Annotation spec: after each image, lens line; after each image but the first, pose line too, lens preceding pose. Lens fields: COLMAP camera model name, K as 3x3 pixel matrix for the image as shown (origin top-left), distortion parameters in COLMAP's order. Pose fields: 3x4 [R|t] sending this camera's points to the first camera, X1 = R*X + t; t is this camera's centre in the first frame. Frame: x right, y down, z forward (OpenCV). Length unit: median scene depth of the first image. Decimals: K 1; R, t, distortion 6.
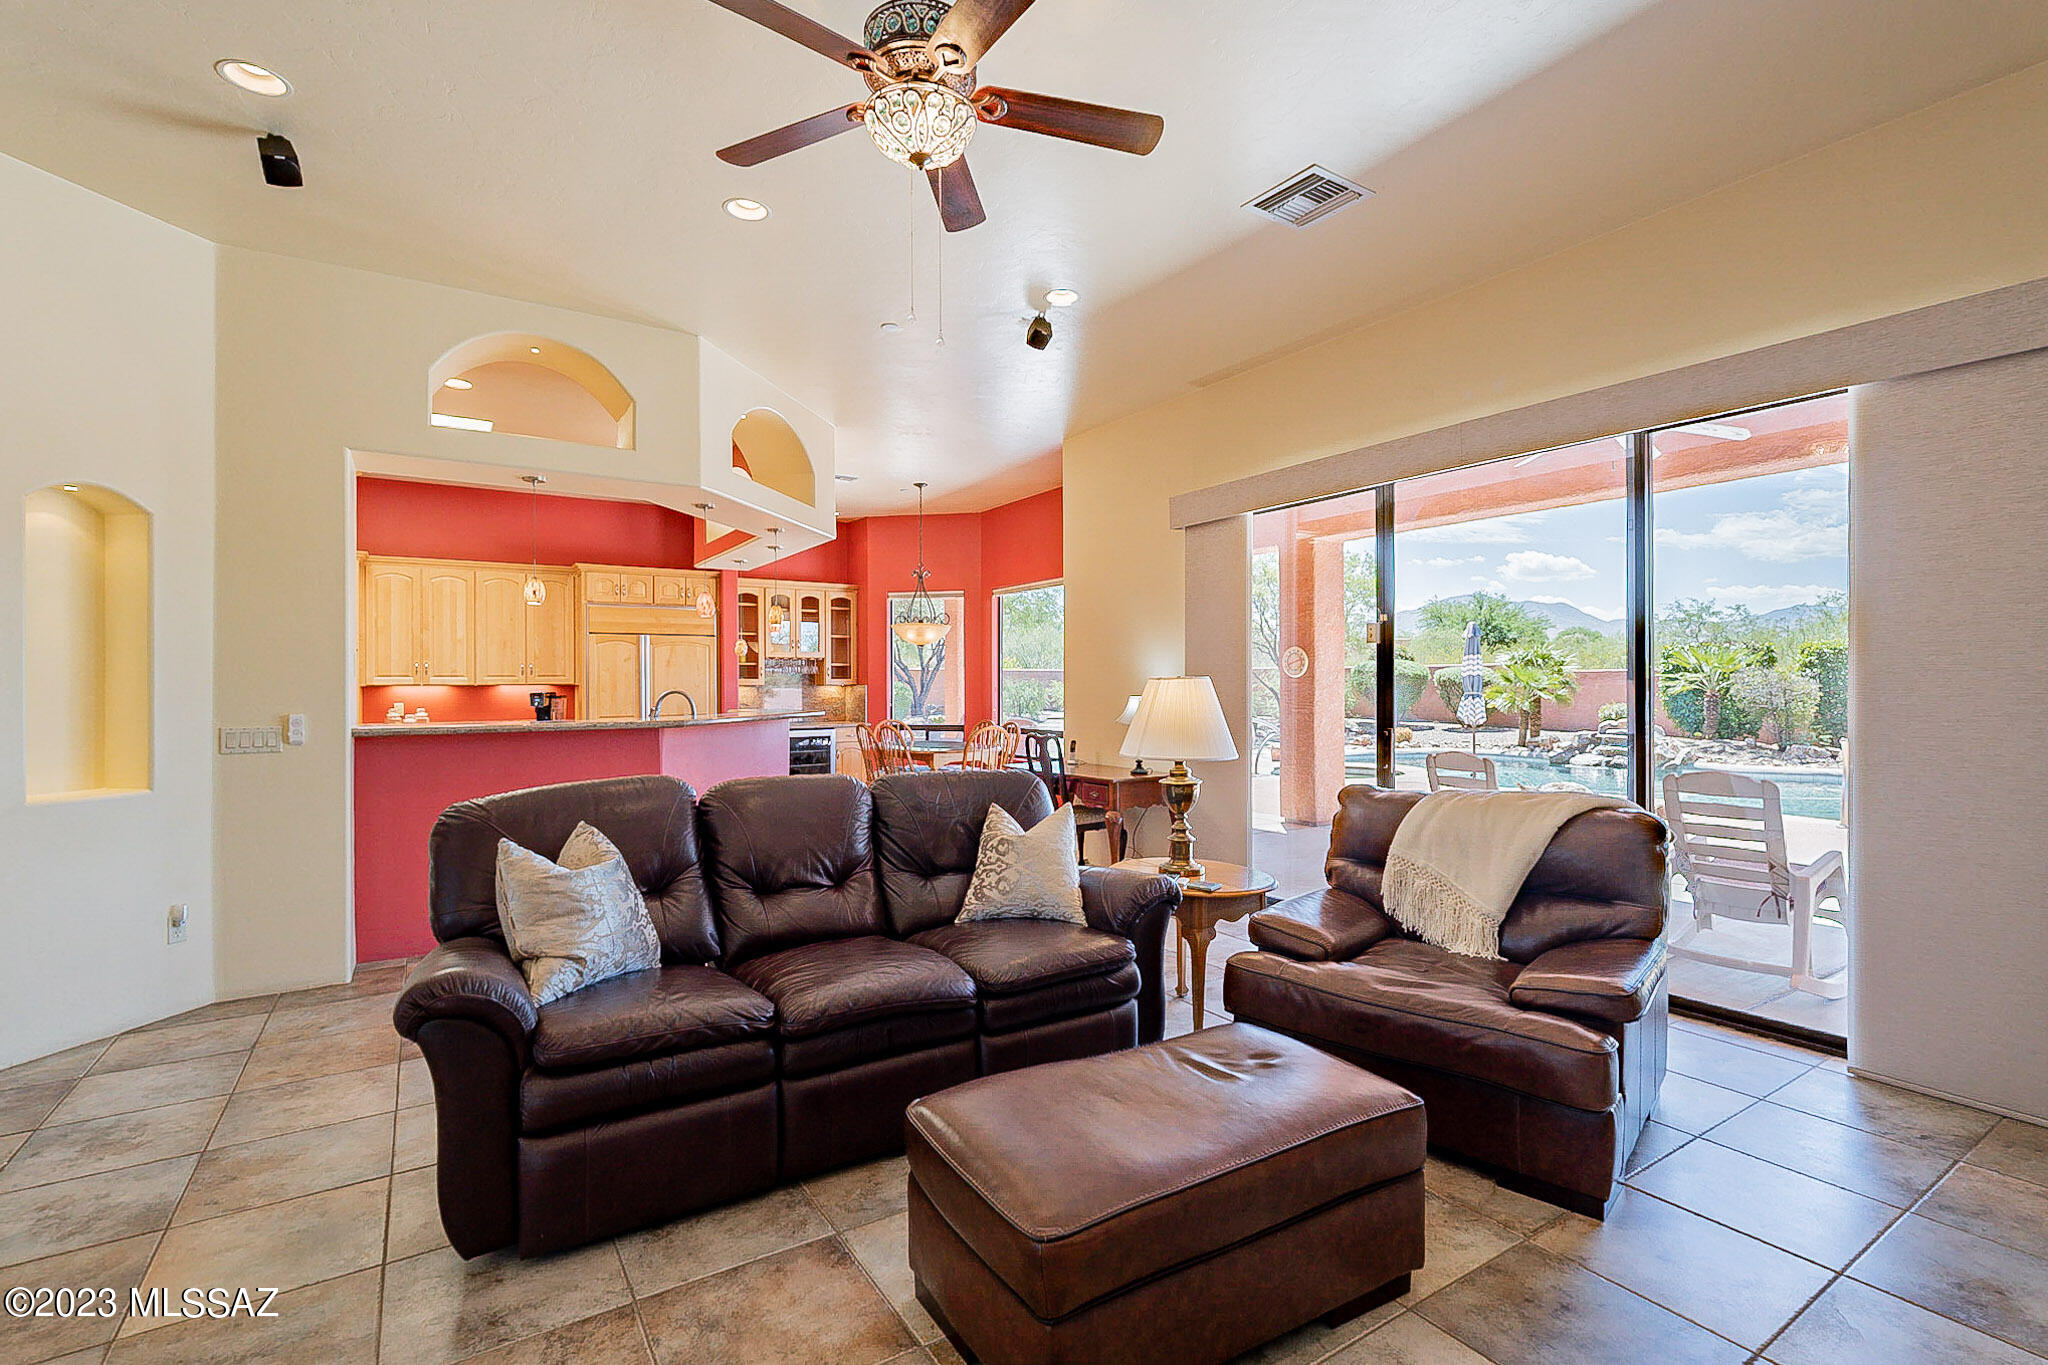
lens RADIAL K [[908.6, 0, 1030.5], [0, 908.6, 692.1], [0, 0, 1]] dist [-0.007218, -0.000802]
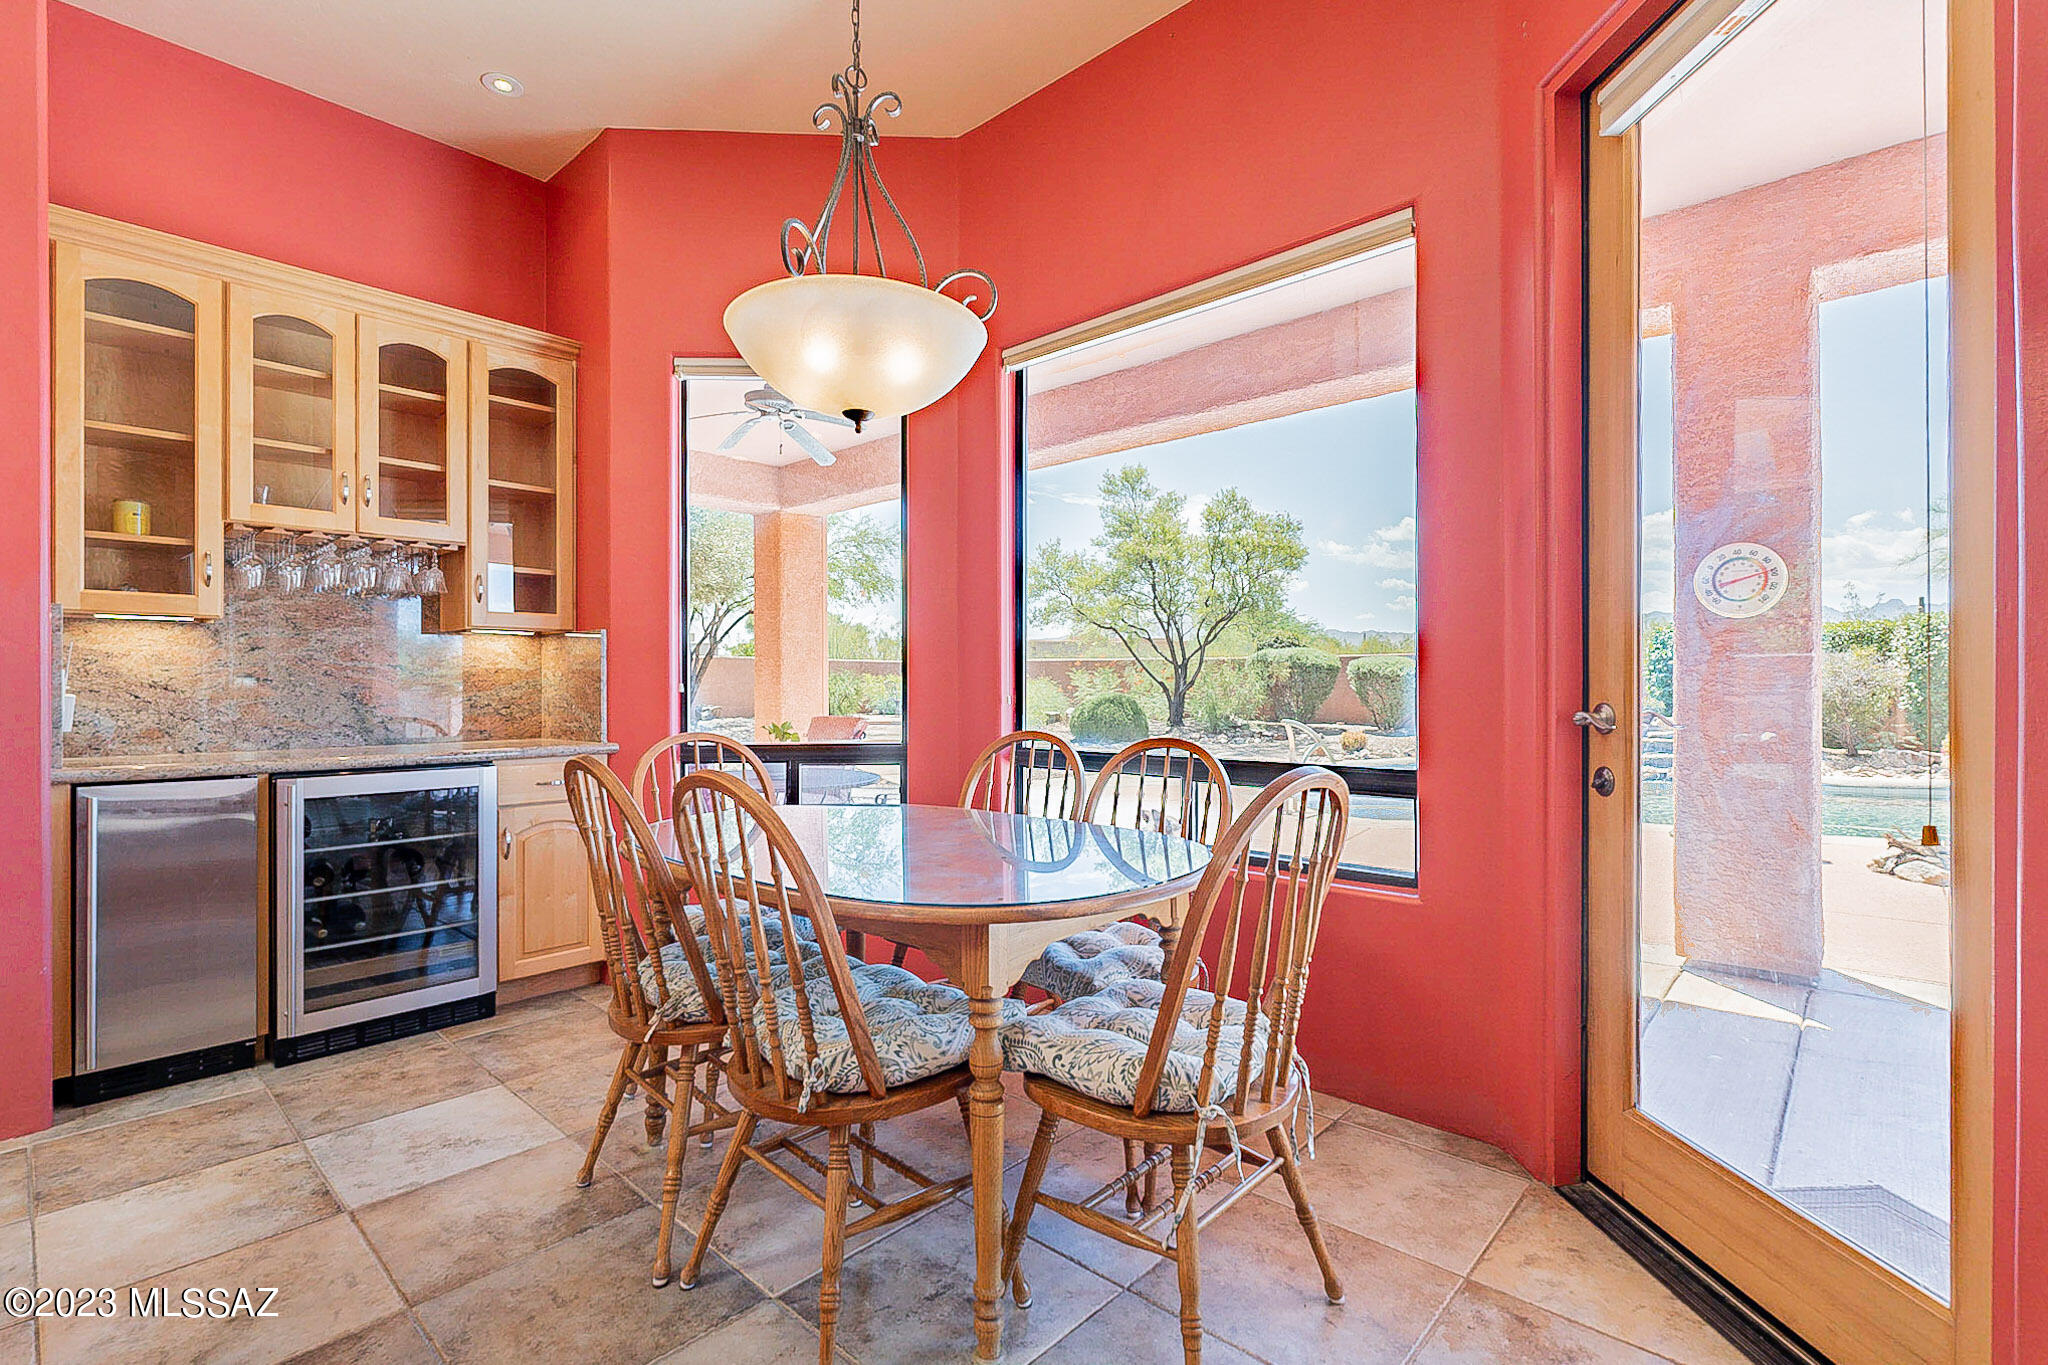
lens RADIAL K [[933.5, 0, 1034.2], [0, 933.5, 683.7], [0, 0, 1]] dist [0.003126, -0.000111]
pose [[0.967694, 0.000417, 0.252126, -0.114033], [0.002790, 0.999920, -0.012365, 0.017334], [-0.252111, 0.012669, 0.967615, 0.626380]]
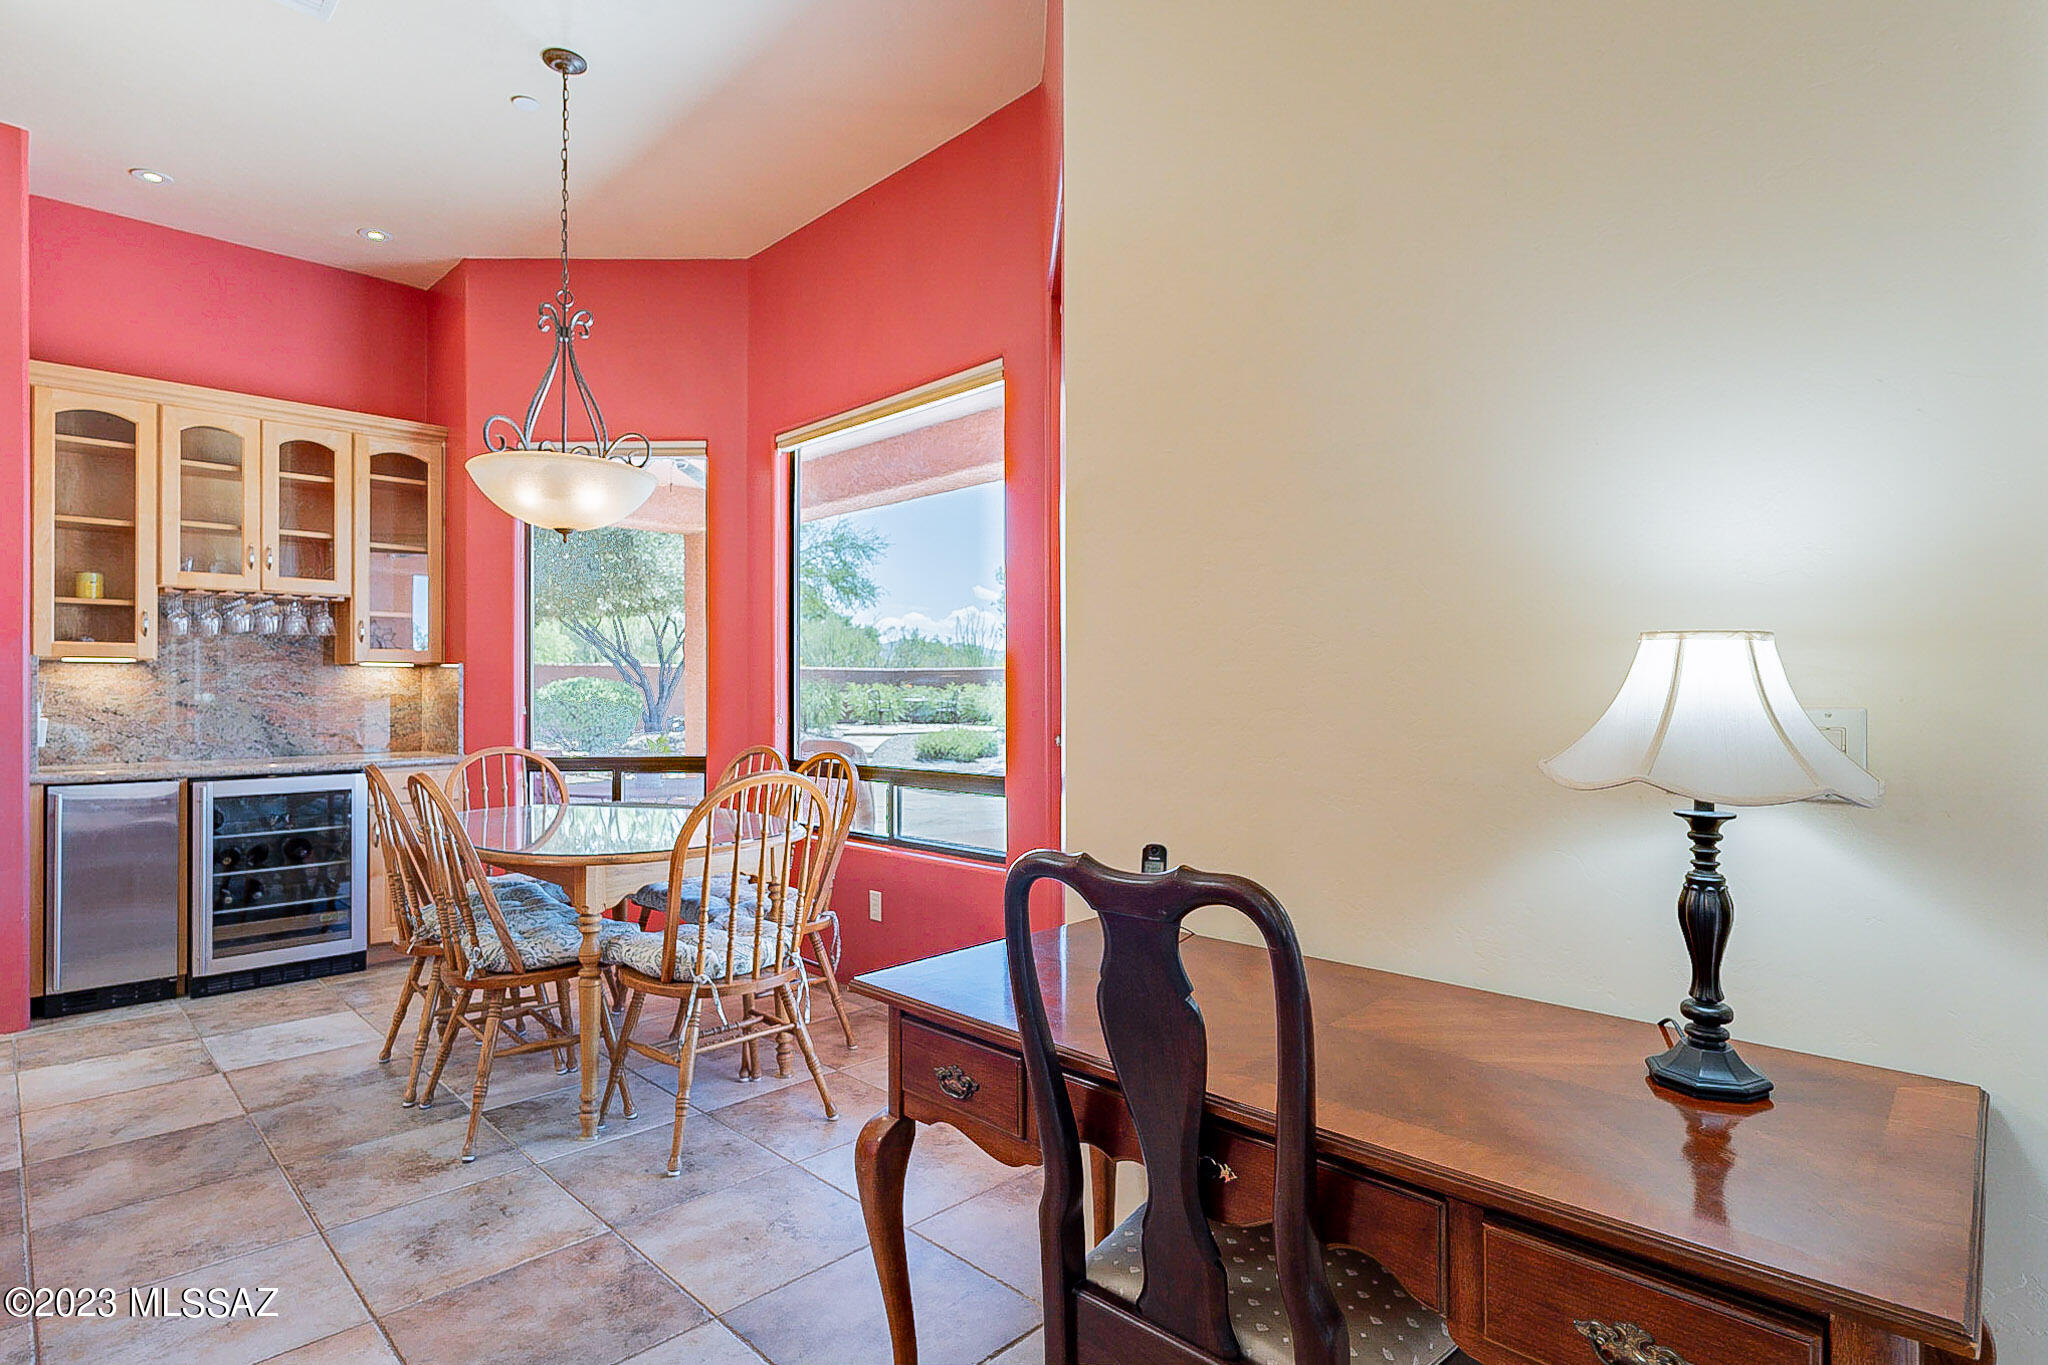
lens RADIAL K [[1029.4, 0, 1034.0], [0, 1029.4, 684.3], [0, 0, 1]] dist [0.003134, 0.001371]
pose [[0.976828, 0.000047, 0.214027, -0.025785], [0.003728, 0.999845, -0.017232, 0.011136], [-0.213995, 0.017631, 0.976676, 0.484220]]
